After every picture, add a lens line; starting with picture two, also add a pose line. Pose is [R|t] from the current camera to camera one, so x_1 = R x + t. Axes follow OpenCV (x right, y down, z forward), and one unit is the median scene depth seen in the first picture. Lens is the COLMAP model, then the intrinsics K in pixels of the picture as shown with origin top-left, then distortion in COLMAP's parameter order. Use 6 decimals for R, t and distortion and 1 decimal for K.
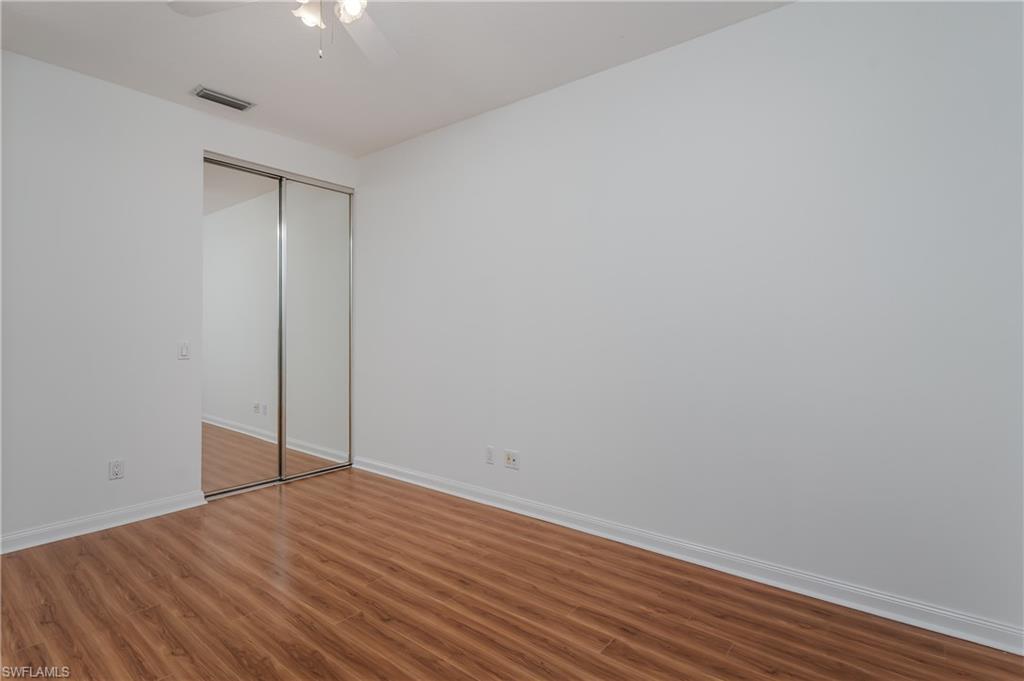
lens RADIAL K [[506.0, 0, 511.0], [0, 506.0, 334.9], [0, 0, 1]] dist [0.004981, 0.001436]
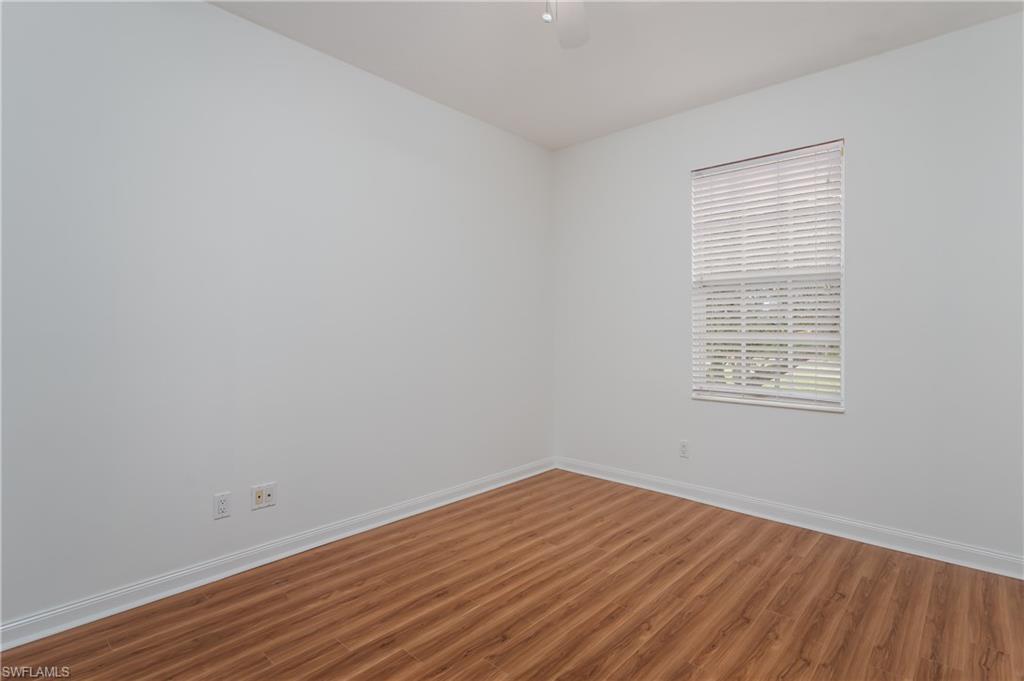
lens RADIAL K [[506.0, 0, 510.9], [0, 506.0, 340.9], [0, 0, 1]] dist [0.004981, 0.001436]
pose [[0.063997, -0.020419, 0.997741, -1.095236], [-0.000192, 0.999790, 0.020474, -0.004532], [-0.997950, -0.001502, 0.063979, 0.872283]]
